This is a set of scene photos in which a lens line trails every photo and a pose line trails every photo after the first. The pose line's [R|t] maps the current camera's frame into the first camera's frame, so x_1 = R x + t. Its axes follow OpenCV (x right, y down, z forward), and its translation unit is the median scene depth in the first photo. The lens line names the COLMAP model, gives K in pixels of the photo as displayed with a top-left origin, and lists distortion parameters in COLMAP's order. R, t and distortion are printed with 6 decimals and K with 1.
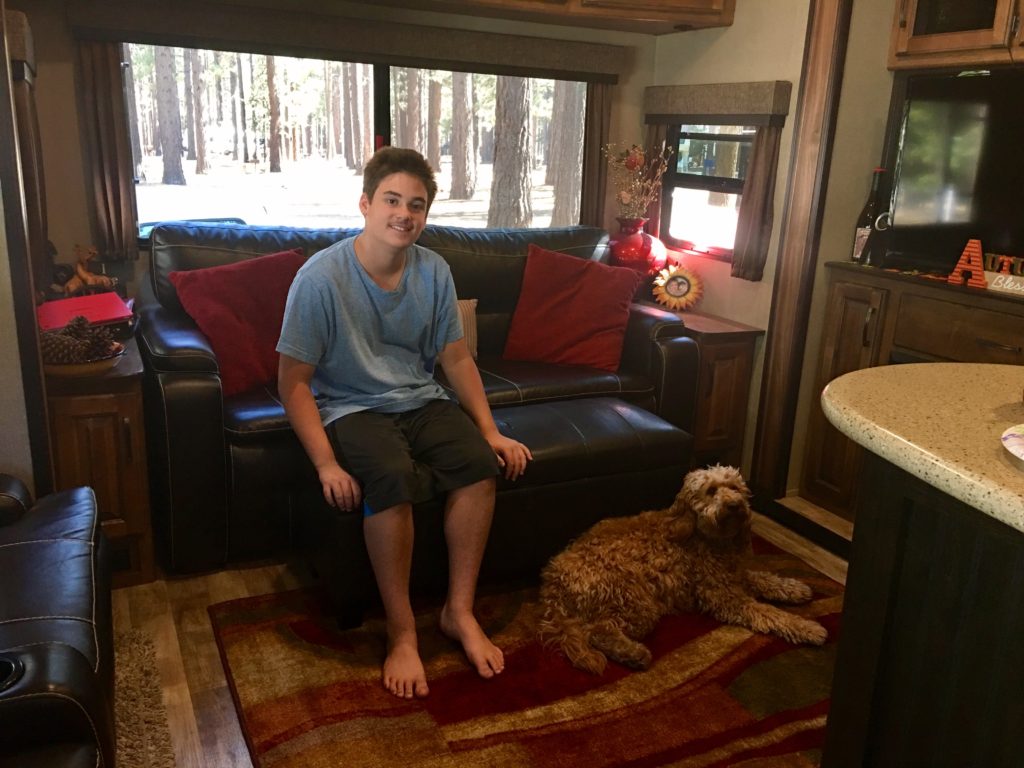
lens RADIAL K [[861.9, 0, 513.5], [0, 861.9, 386.0], [0, 0, 1]] dist [0.033958, 0.002814]
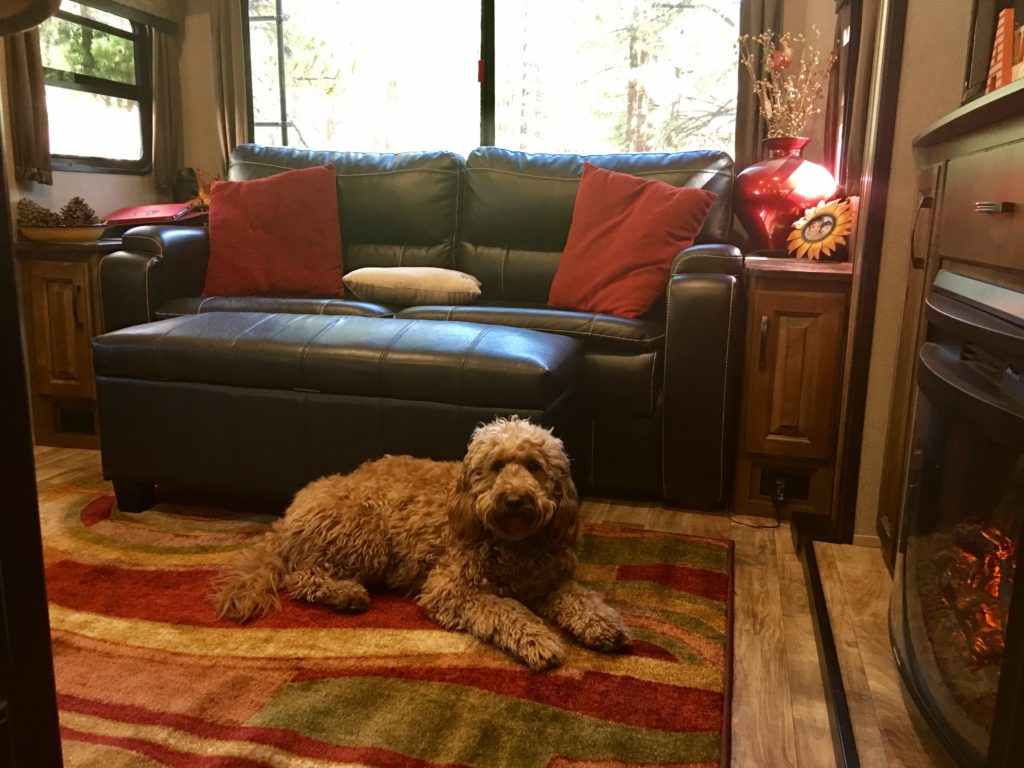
lens RADIAL K [[861.9, 0, 512.2], [0, 861.9, 383.1], [0, 0, 1]] dist [0.033958, 0.002814]
pose [[0.761154, 0.100468, -0.640742, 0.492588], [-0.166299, 0.985134, -0.043081, 0.081153], [0.626889, 0.139346, 0.766546, 0.366523]]
